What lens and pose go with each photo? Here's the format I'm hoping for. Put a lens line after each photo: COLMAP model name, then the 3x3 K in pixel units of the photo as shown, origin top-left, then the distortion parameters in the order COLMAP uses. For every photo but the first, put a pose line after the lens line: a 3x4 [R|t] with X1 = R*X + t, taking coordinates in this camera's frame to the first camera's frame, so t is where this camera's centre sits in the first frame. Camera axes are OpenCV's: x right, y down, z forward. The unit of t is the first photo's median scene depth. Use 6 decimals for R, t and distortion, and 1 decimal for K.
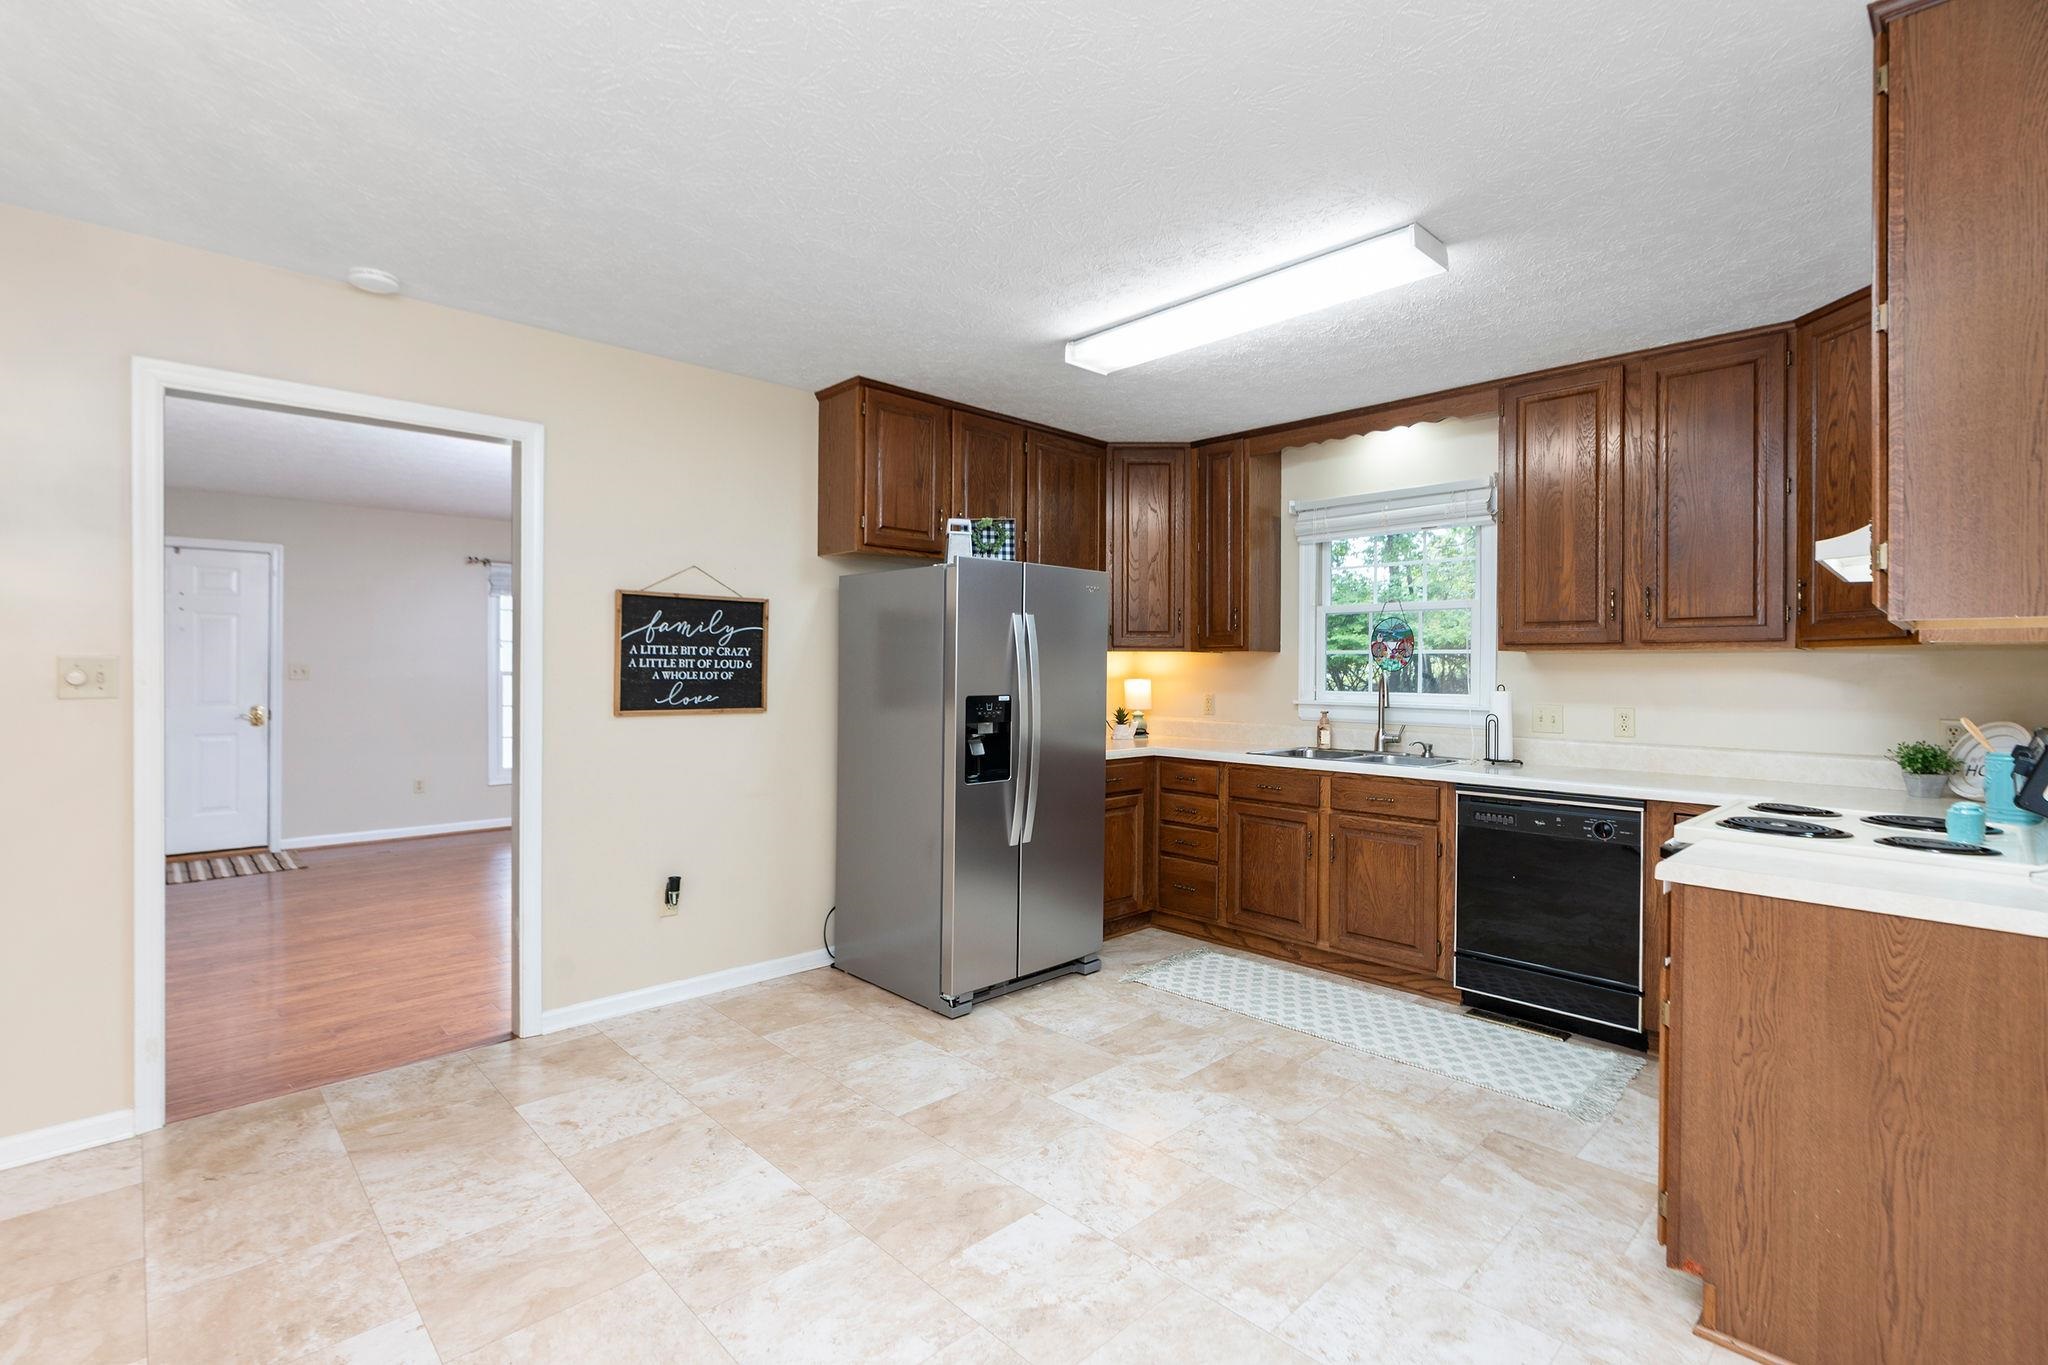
lens RADIAL K [[935.6, 0, 1001.8], [0, 935.6, 671.4], [0, 0, 1]] dist [-0.002408, -0.000630]
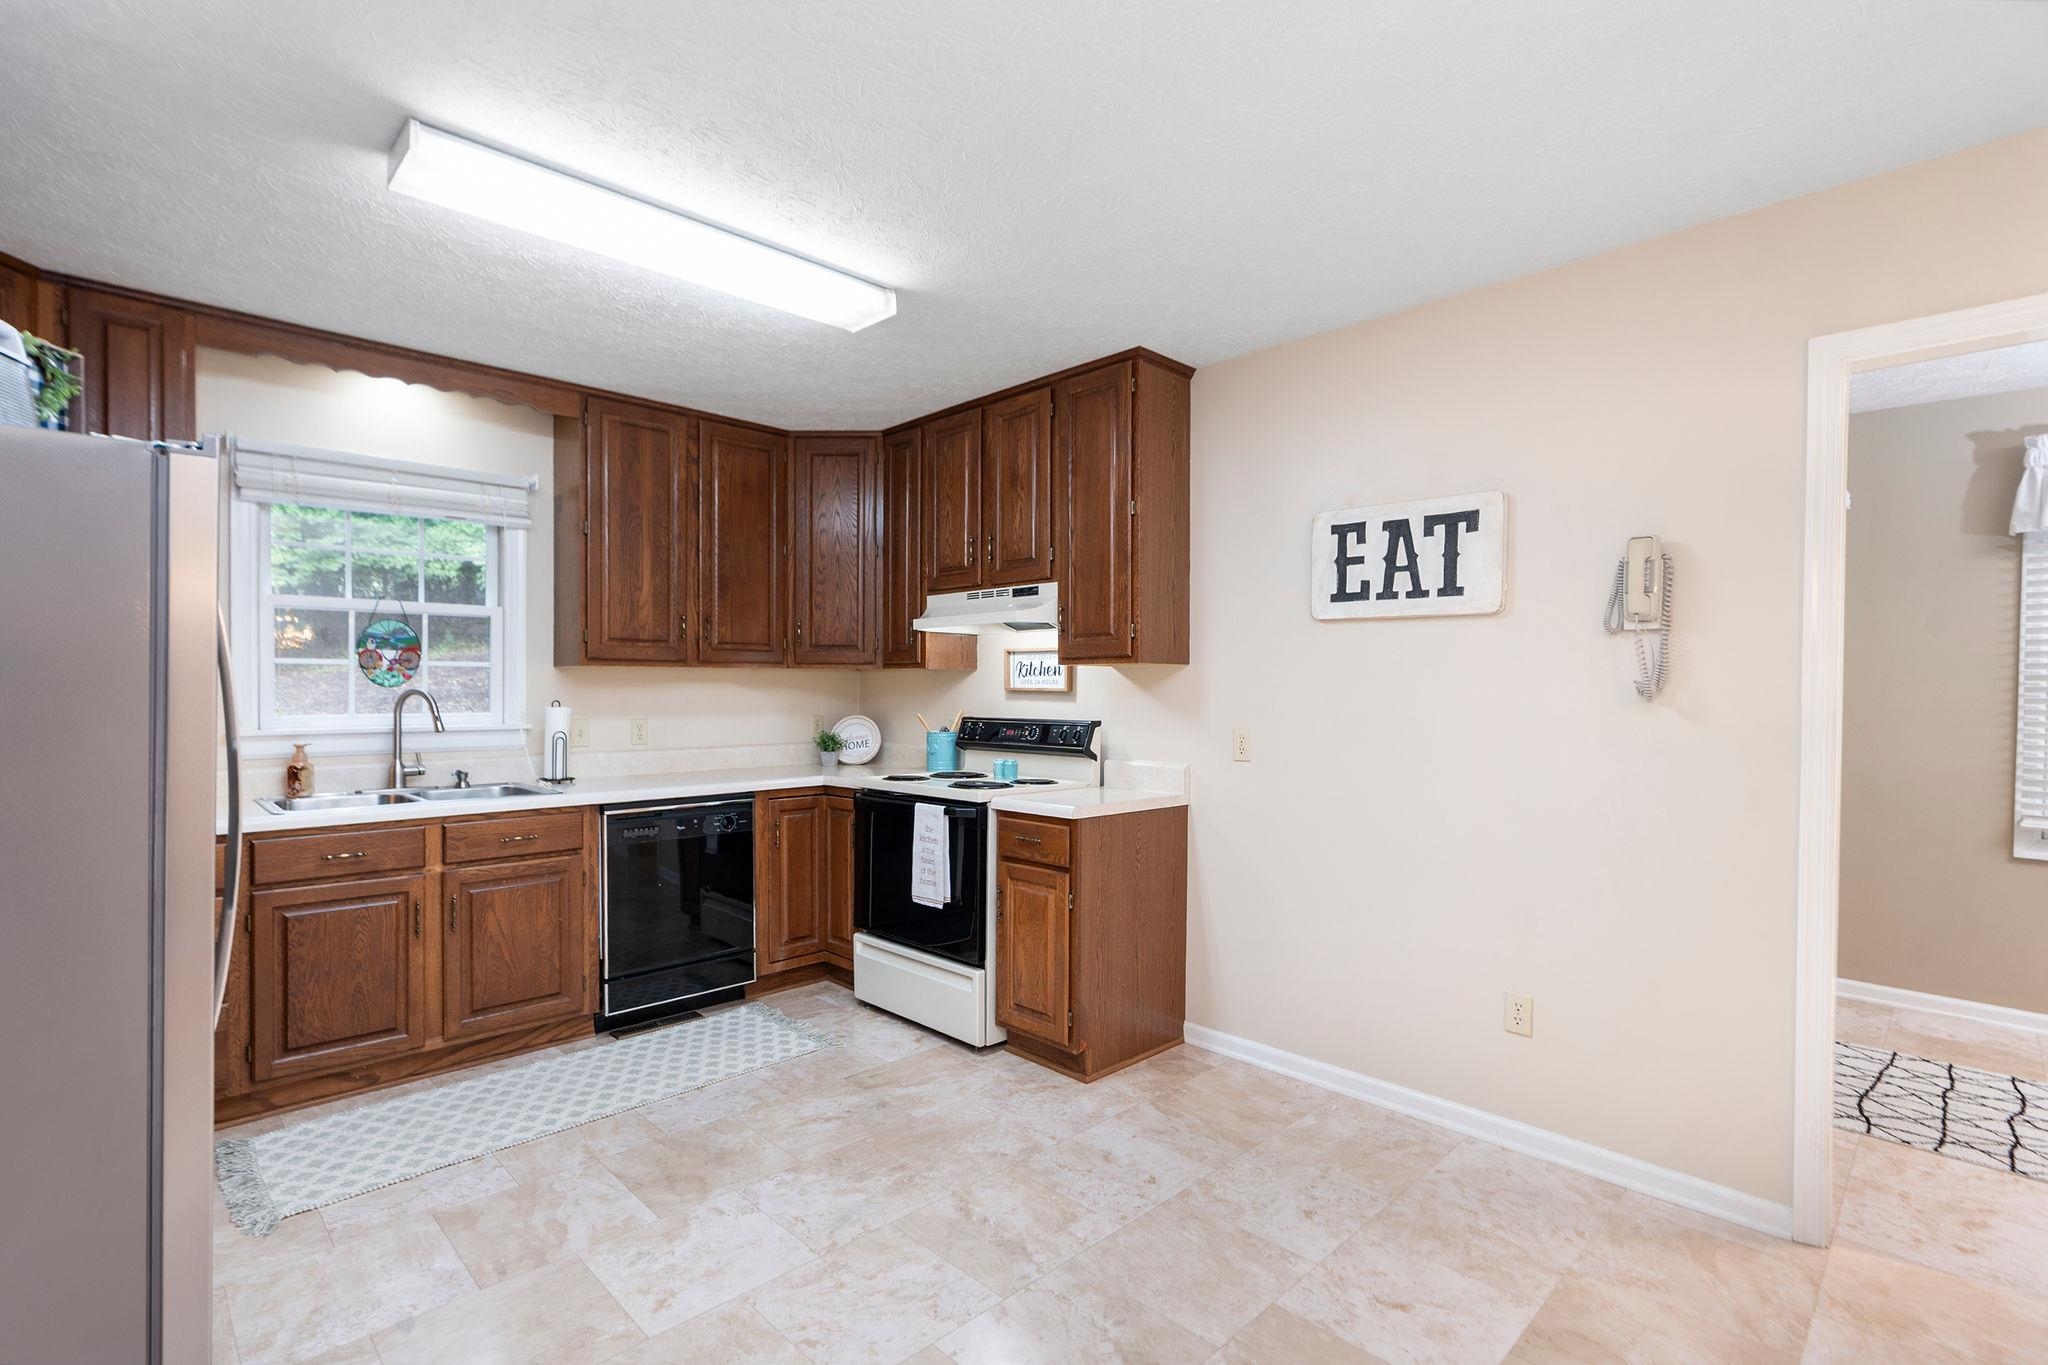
lens RADIAL K [[954.6, 0, 1003.3], [0, 954.6, 699.4], [0, 0, 1]] dist [-0.002838, 0.000755]
pose [[-0.009335, -0.020163, 0.999753, -0.489757], [-0.000569, 0.999797, 0.020158, -0.007674], [-0.999956, -0.000381, -0.009345, 0.597133]]
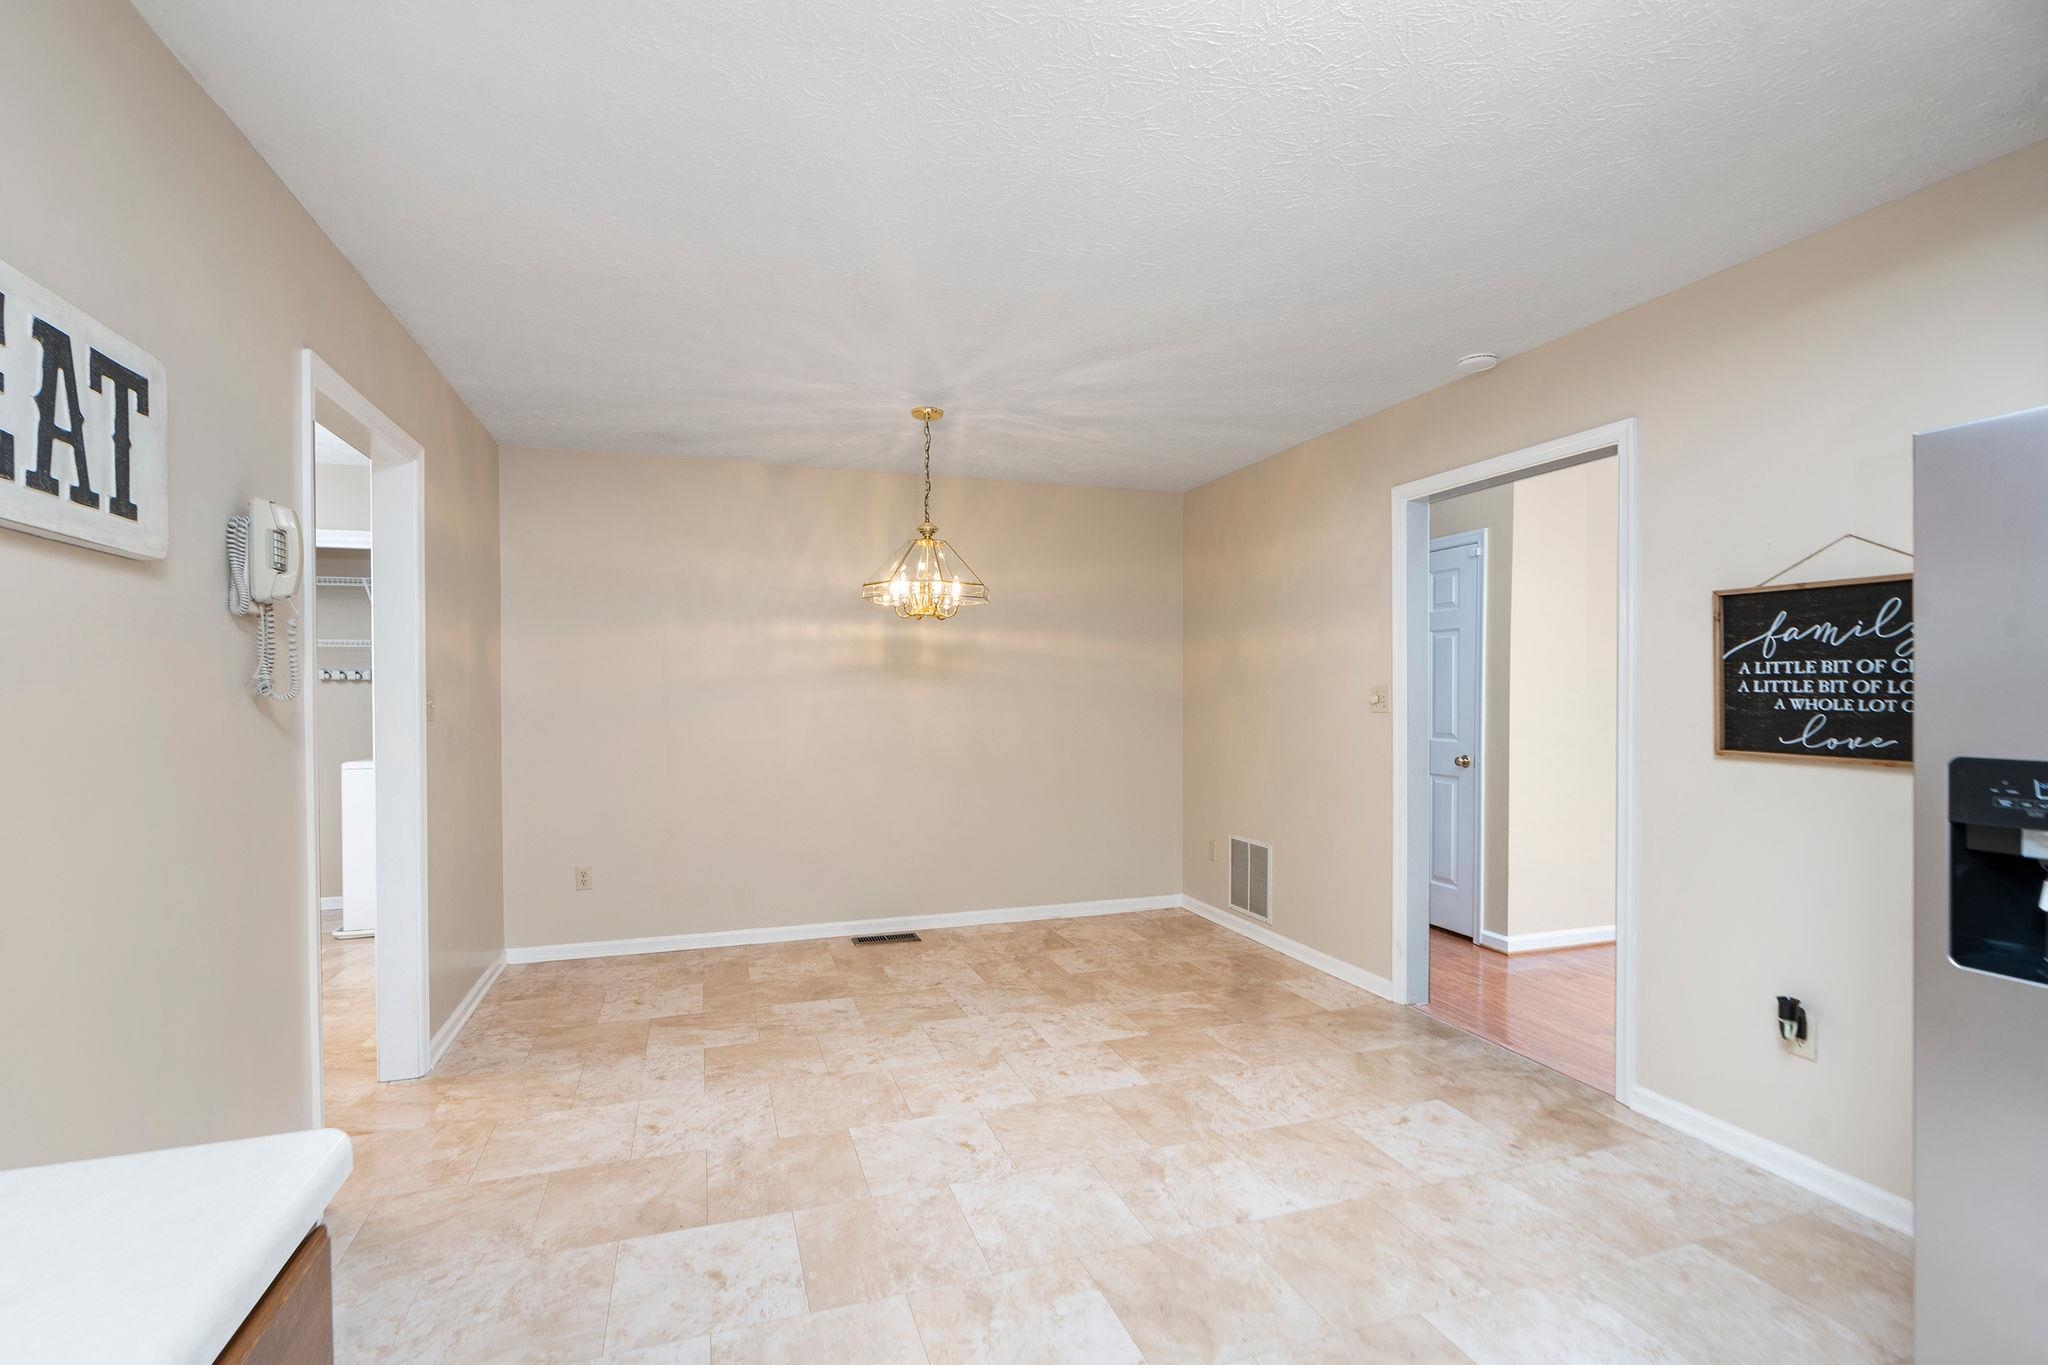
lens RADIAL K [[935.2, 0, 1010.6], [0, 935.2, 697.5], [0, 0, 1]] dist [-0.002709, -0.000307]
pose [[-0.420643, 0.001099, -0.907225, 0.506698], [-0.006496, 0.999970, 0.004223, 0.000202], [0.907203, 0.007669, -0.420624, 0.763067]]
